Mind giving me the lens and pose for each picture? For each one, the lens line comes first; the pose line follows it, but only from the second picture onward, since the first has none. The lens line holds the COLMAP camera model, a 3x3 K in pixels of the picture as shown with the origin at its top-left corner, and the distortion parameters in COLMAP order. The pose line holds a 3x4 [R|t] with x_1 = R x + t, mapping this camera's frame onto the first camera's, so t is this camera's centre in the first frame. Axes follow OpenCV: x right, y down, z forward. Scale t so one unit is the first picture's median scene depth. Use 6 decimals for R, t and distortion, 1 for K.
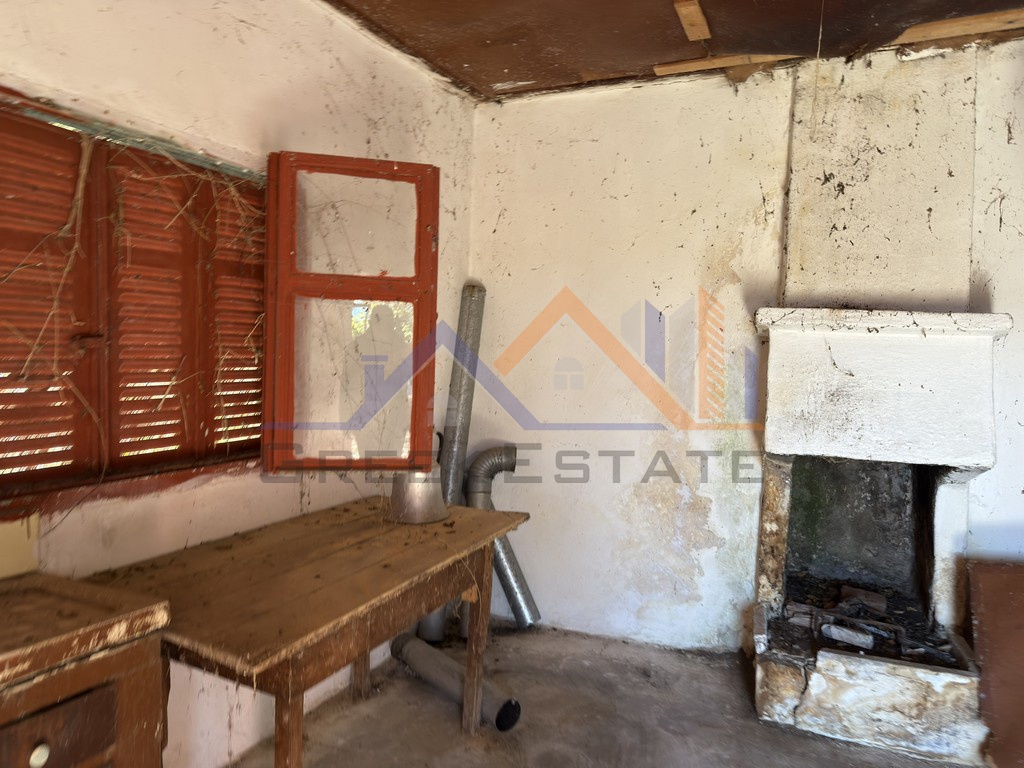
lens RADIAL K [[712.2, 0, 514.7], [0, 712.2, 372.1], [0, 0, 1]] dist [0.034457, -0.049326]
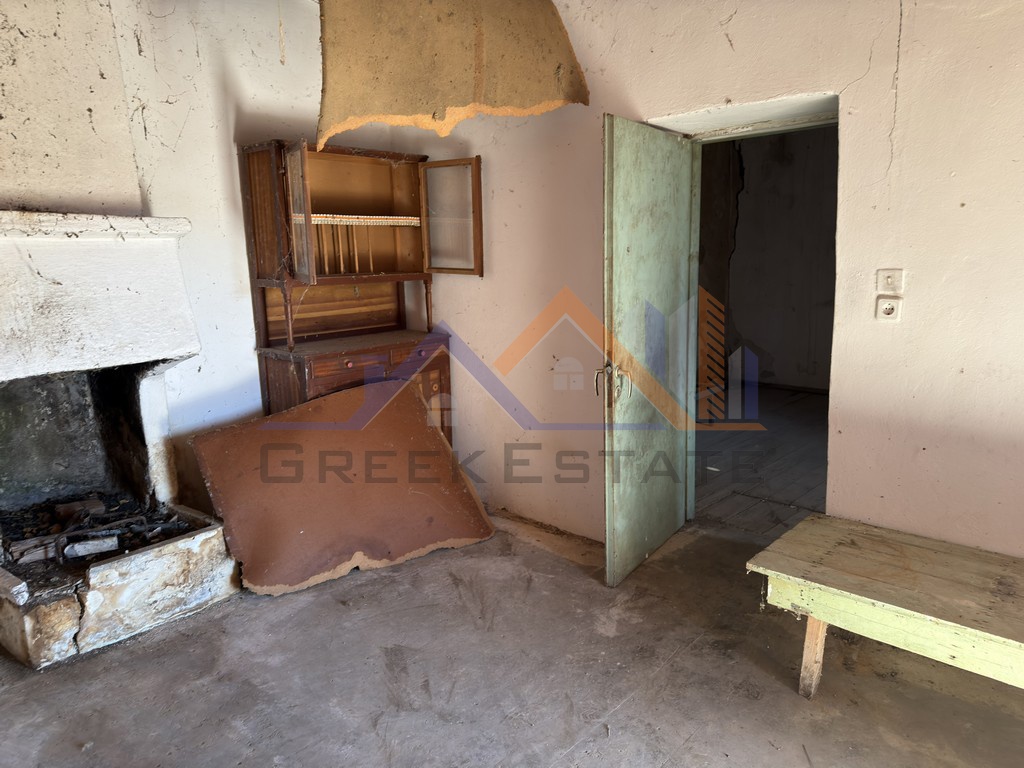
lens RADIAL K [[711.8, 0, 509.2], [0, 711.8, 378.0], [0, 0, 1]] dist [0.044521, -0.059492]
pose [[0.303981, -0.203590, 0.930670, -0.251175], [0.063121, 0.979056, 0.193558, -0.019600], [-0.950585, -0.000093, 0.310466, 0.144723]]
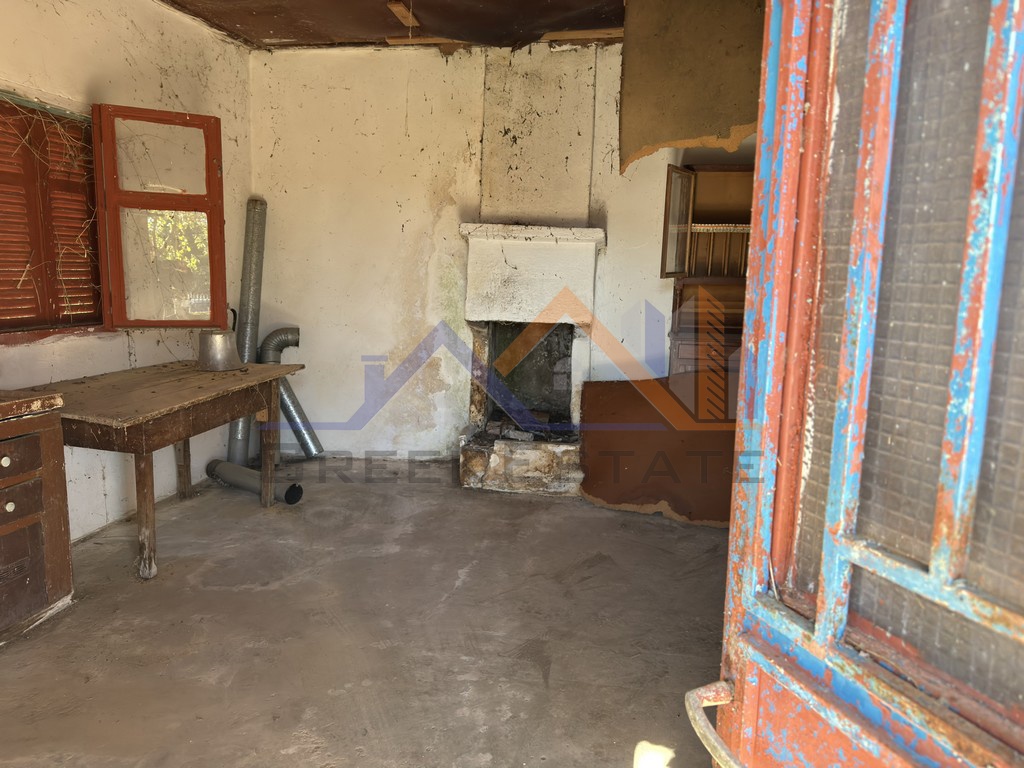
lens RADIAL K [[716.6, 0, 513.0], [0, 716.6, 385.9], [0, 0, 1]] dist [0.106529, -0.146091]
pose [[0.969009, -0.041482, 0.243519, 0.072681], [0.008887, 0.991015, 0.133452, 0.049566], [-0.246867, -0.127152, 0.960671, -0.531292]]
